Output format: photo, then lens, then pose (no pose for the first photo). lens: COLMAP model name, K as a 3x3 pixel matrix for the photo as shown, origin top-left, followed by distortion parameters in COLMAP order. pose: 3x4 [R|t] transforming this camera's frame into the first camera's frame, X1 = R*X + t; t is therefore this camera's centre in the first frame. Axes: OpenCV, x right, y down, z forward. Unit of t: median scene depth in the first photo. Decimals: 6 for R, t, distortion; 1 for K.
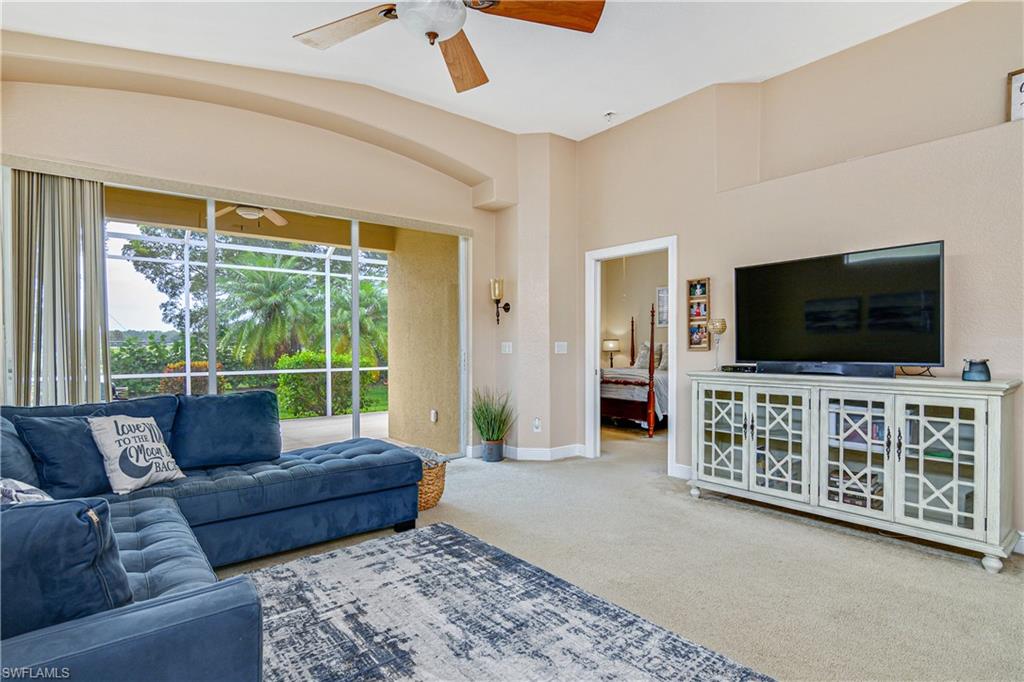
lens RADIAL K [[515.4, 0, 512.0], [0, 515.4, 341.0], [0, 0, 1]] dist [-0.002750, -0.000392]
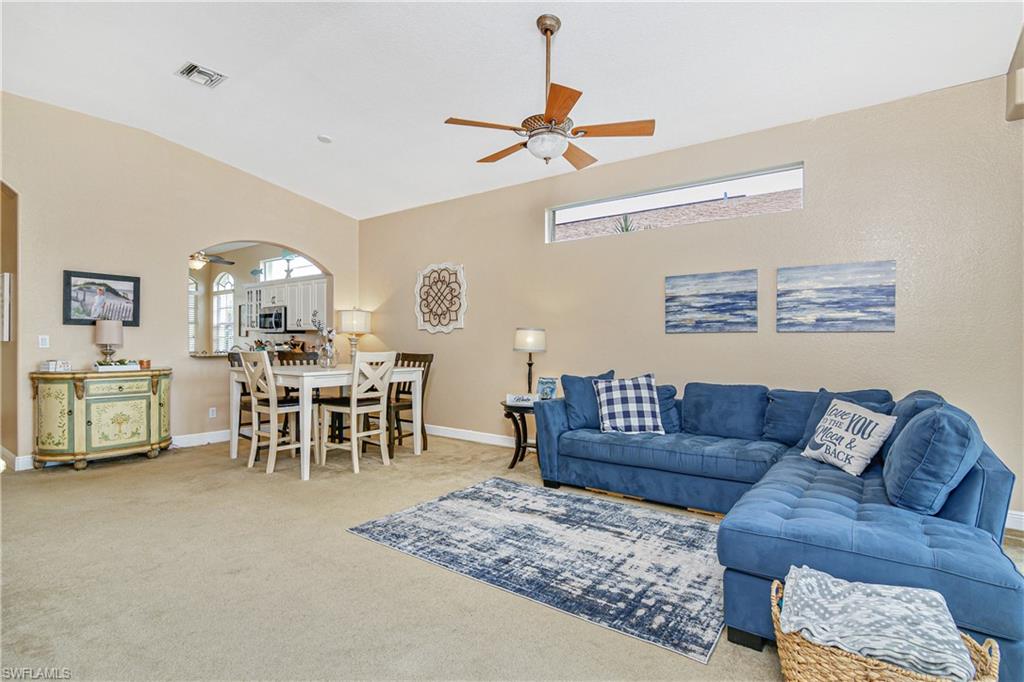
lens RADIAL K [[515.4, 0, 512.0], [0, 515.4, 341.0], [0, 0, 1]] dist [-0.002750, -0.000392]
pose [[-0.970403, -0.002868, -0.241474, 0.293567], [-0.001194, 0.999974, -0.007080, 0.013615], [0.241488, -0.006582, -0.970382, 2.119658]]
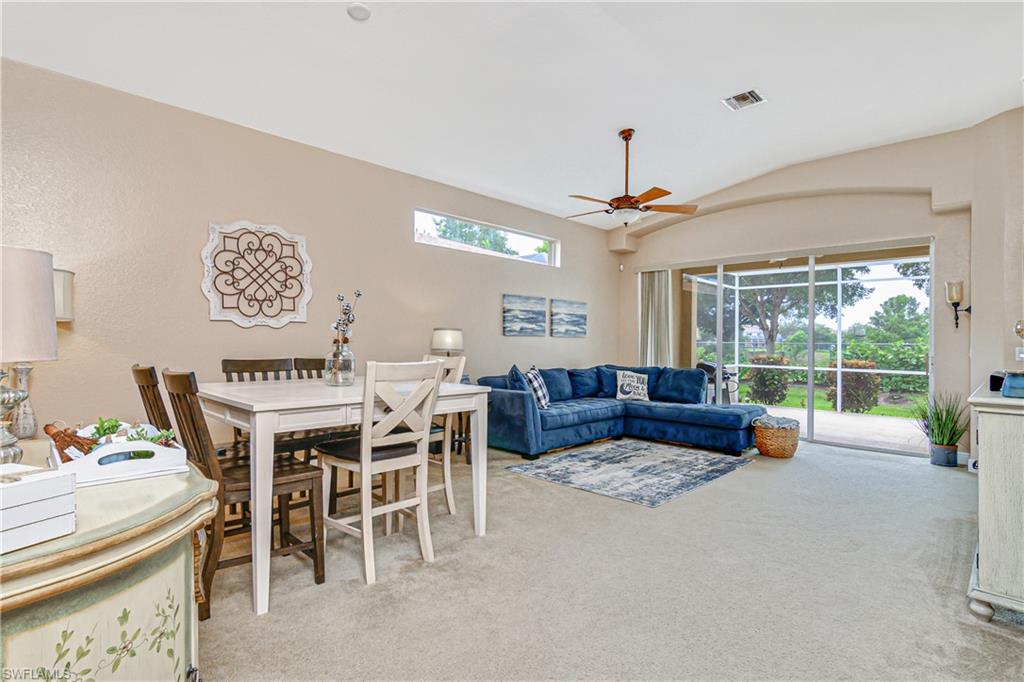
lens RADIAL K [[515.4, 0, 512.0], [0, 515.4, 341.0], [0, 0, 1]] dist [-0.002750, -0.000392]
pose [[0.118686, 0.002608, -0.992928, 1.873955], [-0.007455, 0.999971, 0.001735, -0.008197], [0.992904, 0.007196, 0.118702, 0.123019]]
